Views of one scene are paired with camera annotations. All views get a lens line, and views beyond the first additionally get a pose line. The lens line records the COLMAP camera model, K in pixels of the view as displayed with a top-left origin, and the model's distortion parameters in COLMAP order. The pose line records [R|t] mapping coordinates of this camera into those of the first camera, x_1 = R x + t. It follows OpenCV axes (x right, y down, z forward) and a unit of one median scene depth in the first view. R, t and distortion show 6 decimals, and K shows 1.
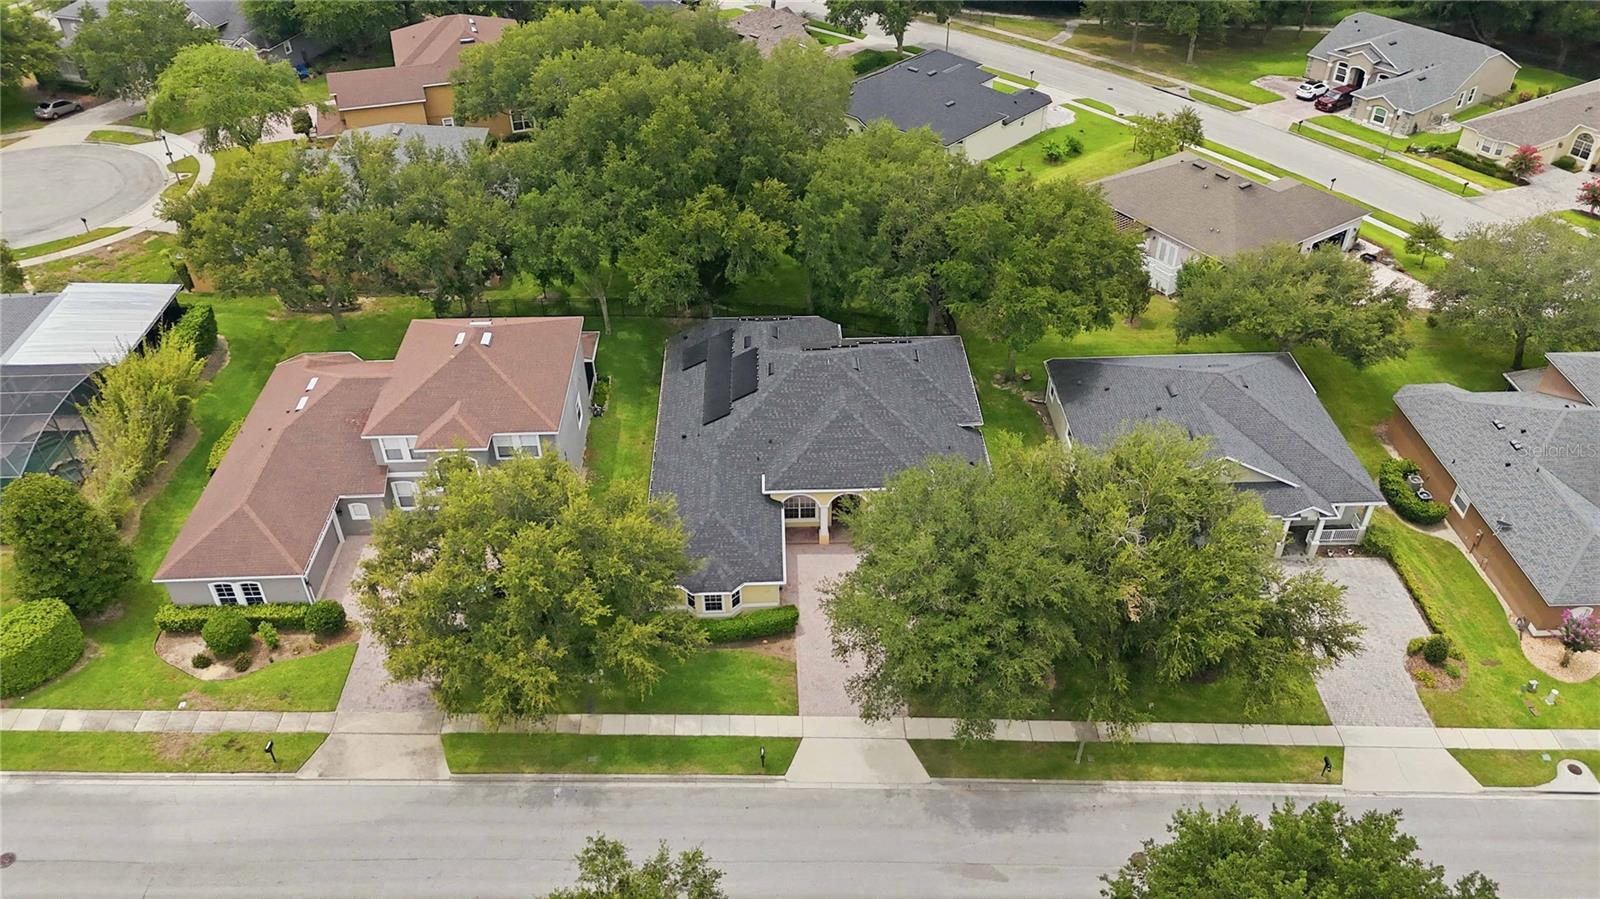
lens RADIAL K [[1207.9, 0, 802.5], [0, 1207.9, 453.0], [0, 0, 1]] dist [0.038652, -0.052982]
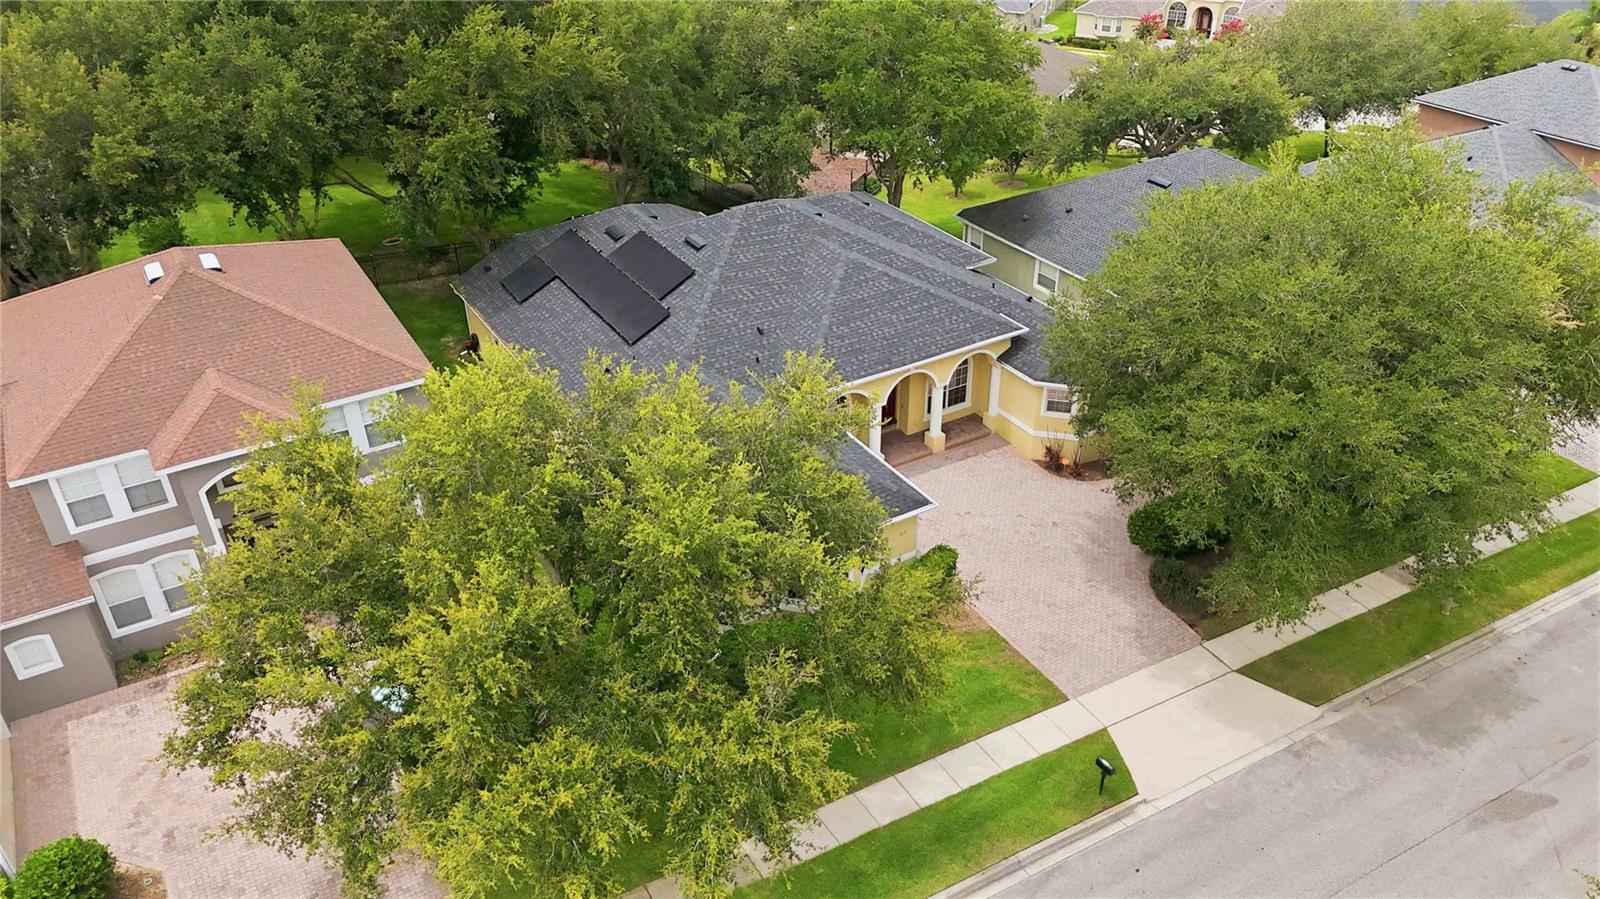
lens RADIAL K [[1207.9, 0, 840.4], [0, 1207.9, 457.1], [0, 0, 1]] dist [0.038652, -0.052982]
pose [[0.867604, -0.264440, 0.421112, -0.267595], [0.299822, 0.953811, -0.018763, 0.074512], [-0.396699, 0.142538, 0.906815, 0.439740]]
